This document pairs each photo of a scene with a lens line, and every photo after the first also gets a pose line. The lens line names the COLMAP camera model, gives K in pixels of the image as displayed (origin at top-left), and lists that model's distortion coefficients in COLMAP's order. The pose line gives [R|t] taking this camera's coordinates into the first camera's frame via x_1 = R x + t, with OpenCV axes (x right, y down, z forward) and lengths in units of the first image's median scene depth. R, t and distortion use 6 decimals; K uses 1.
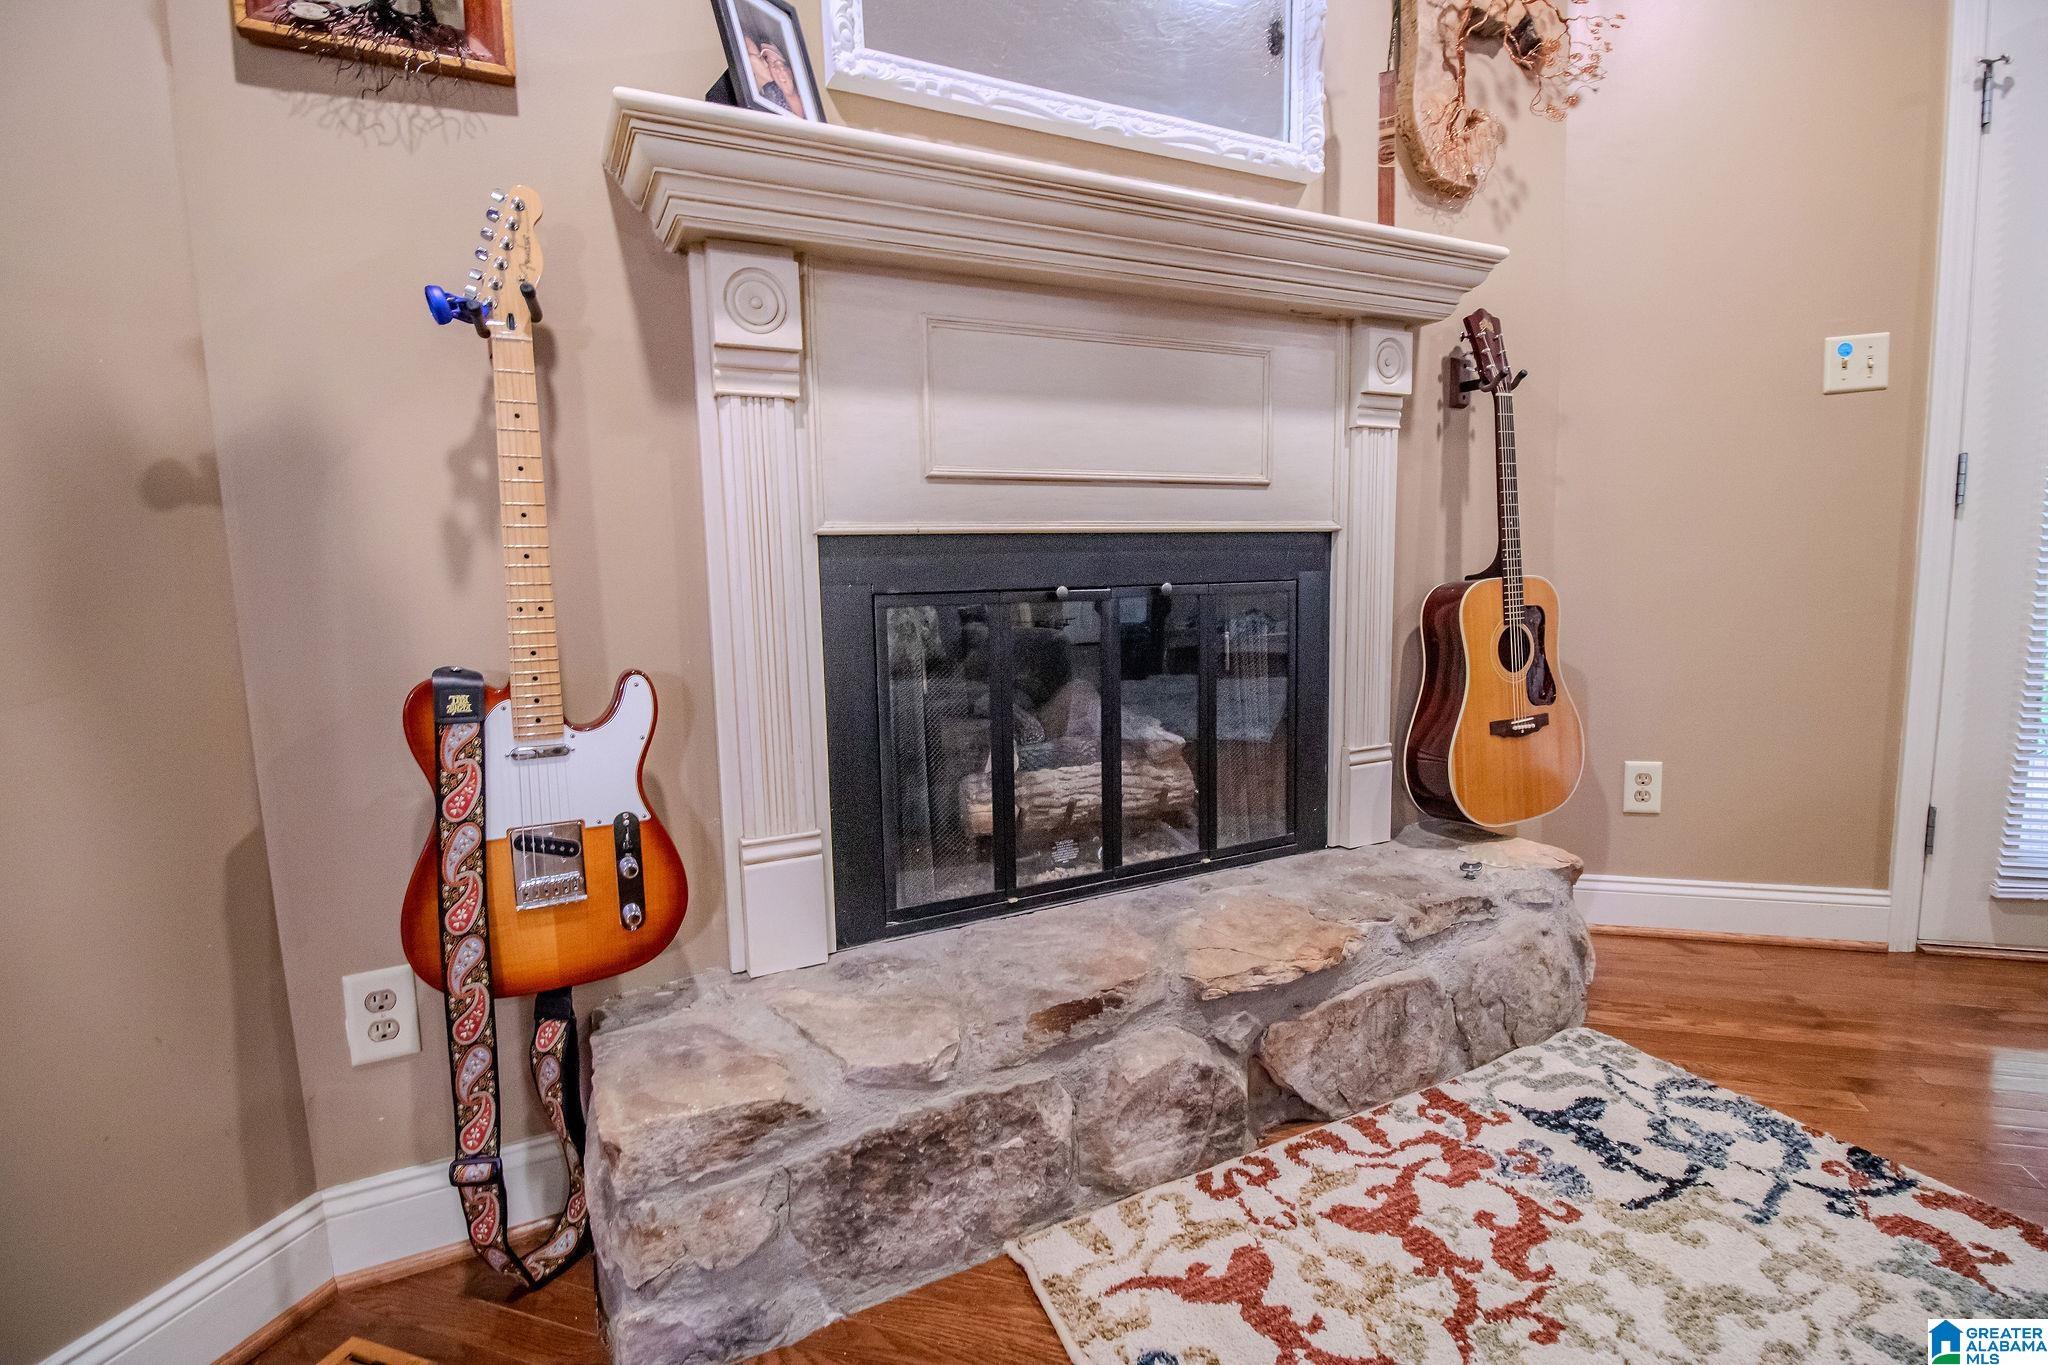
lens RADIAL K [[954.0, 0, 1026.1], [0, 954.0, 686.8], [0, 0, 1]] dist [-0.004562, -0.010130]
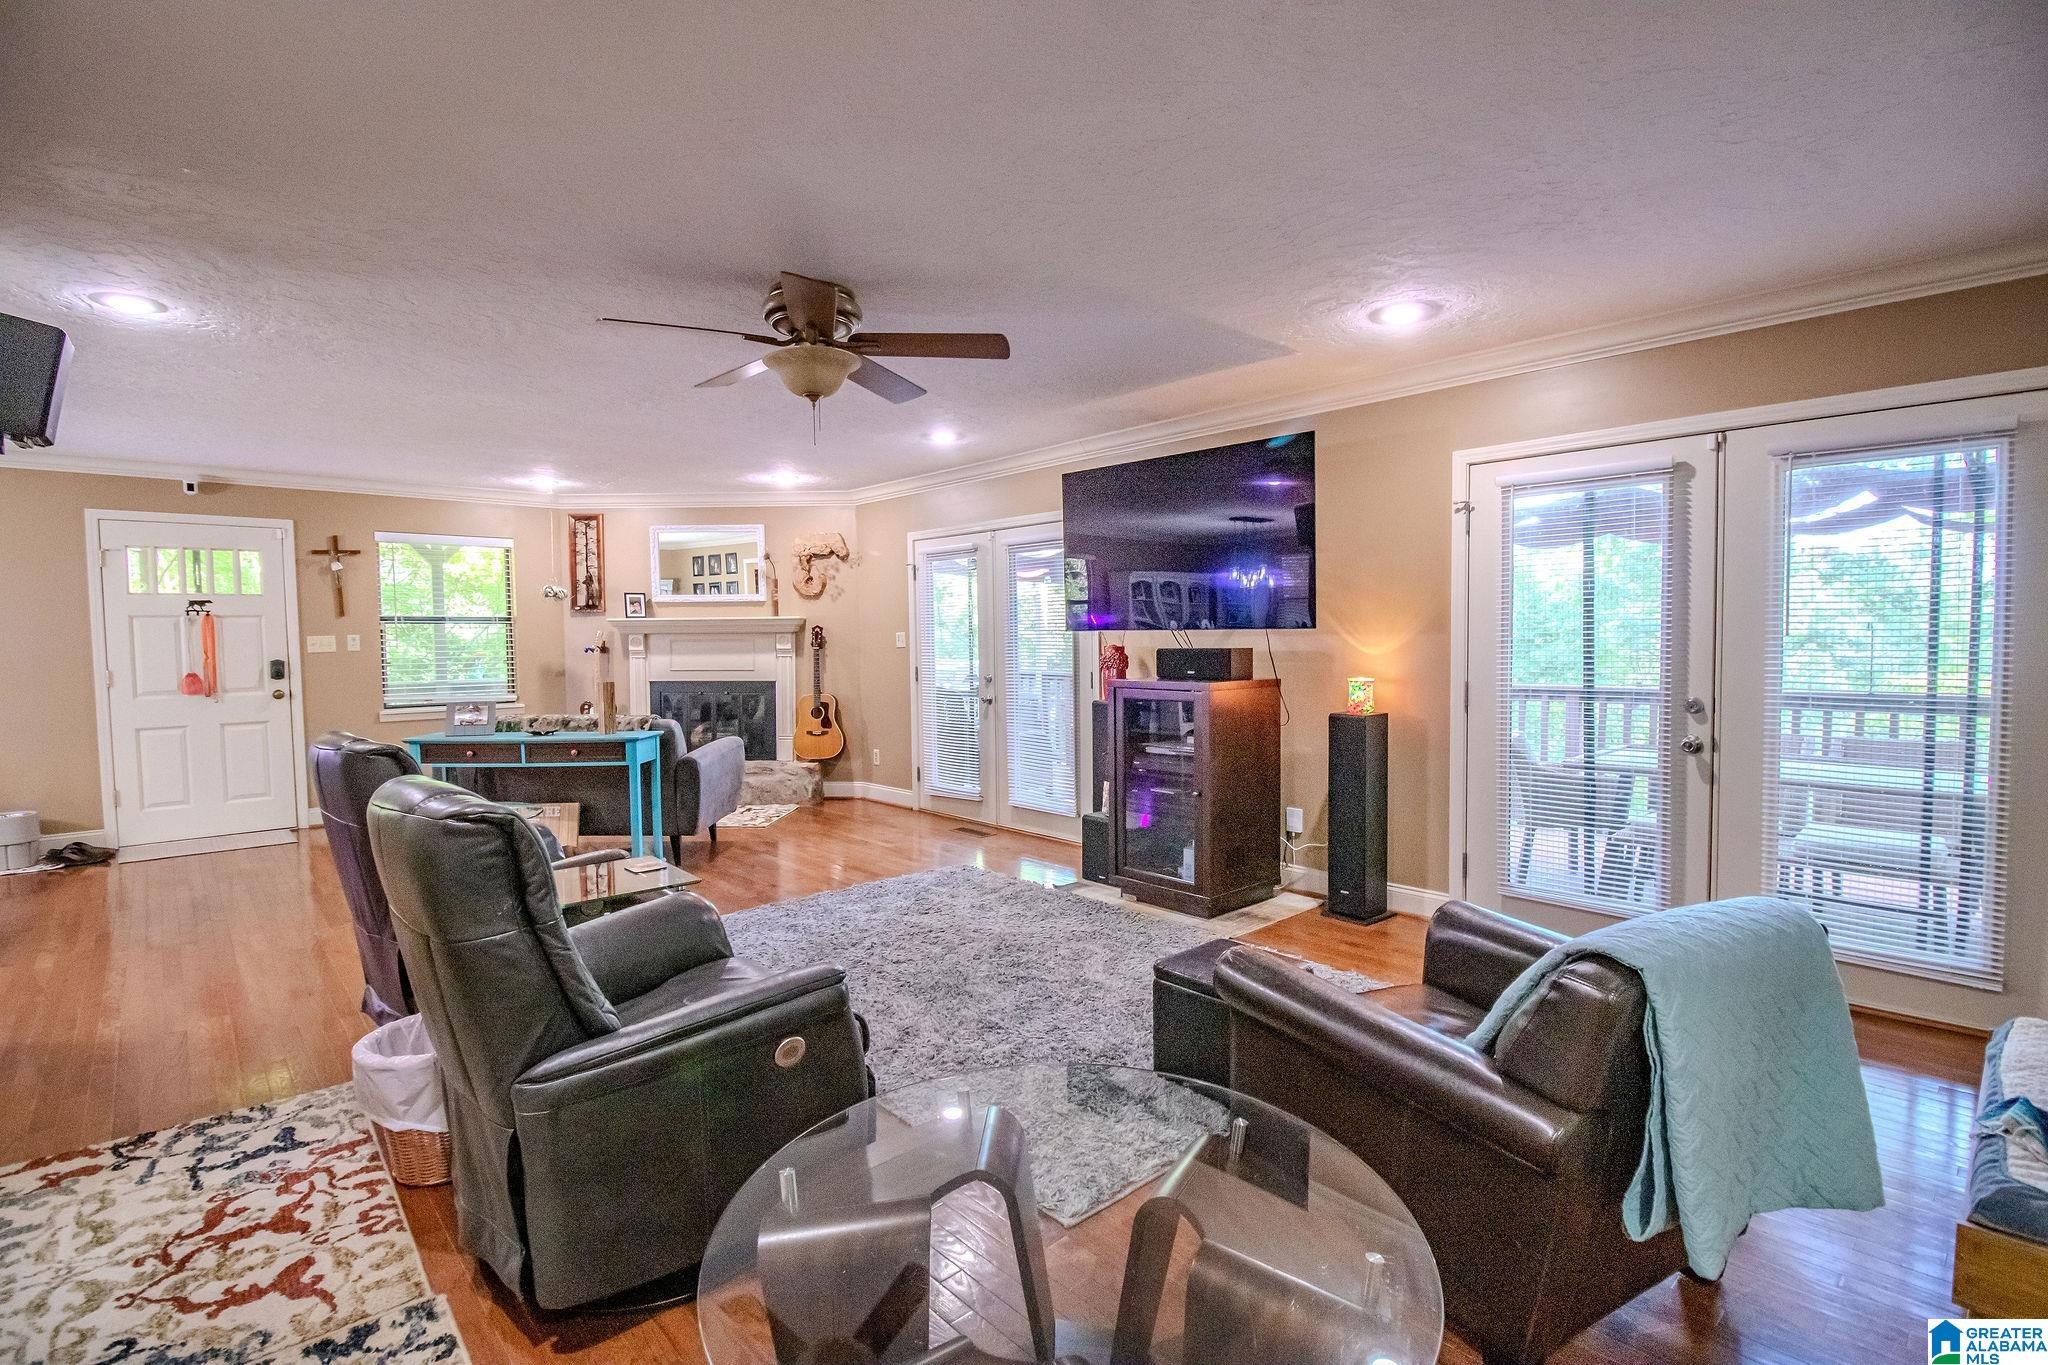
lens RADIAL K [[954.0, 0, 1026.8], [0, 954.0, 672.9], [0, 0, 1]] dist [-0.004562, -0.010130]
pose [[0.872129, 0.042649, -0.487413, 3.783794], [-0.079287, 0.995346, -0.054775, -0.068674], [0.482809, 0.086417, 0.871452, -2.380925]]
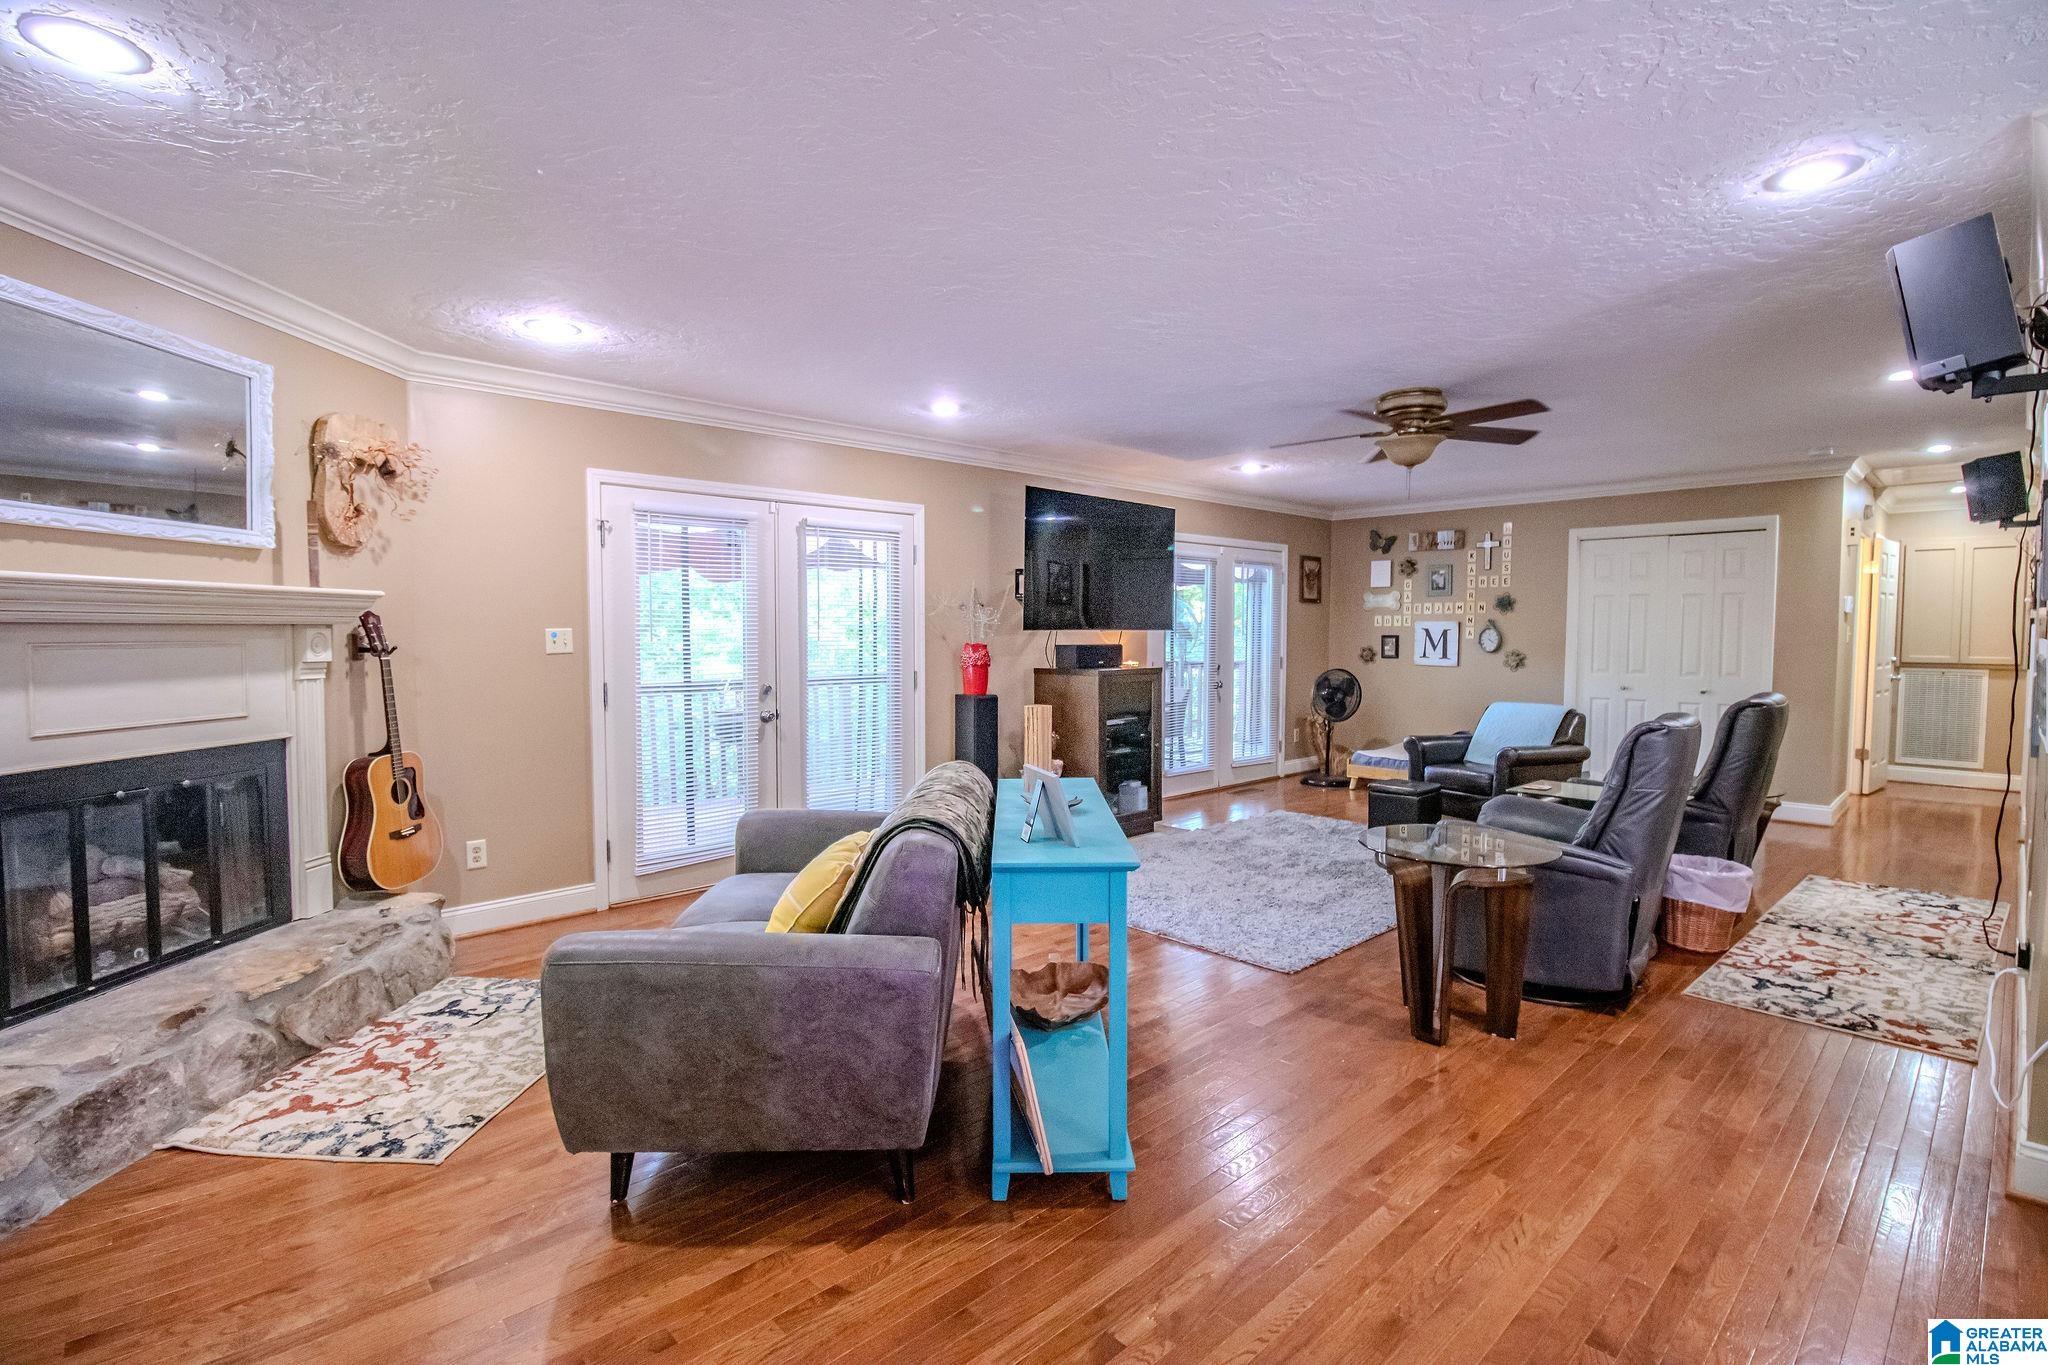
lens RADIAL K [[954.0, 0, 1034.6], [0, 954.0, 679.5], [0, 0, 1]] dist [-0.004562, -0.010130]
pose [[0.474180, -0.012385, 0.880341, -0.649743], [0.095494, 0.994726, -0.037442, -0.084699], [-0.875234, 0.101821, 0.472862, -1.206544]]
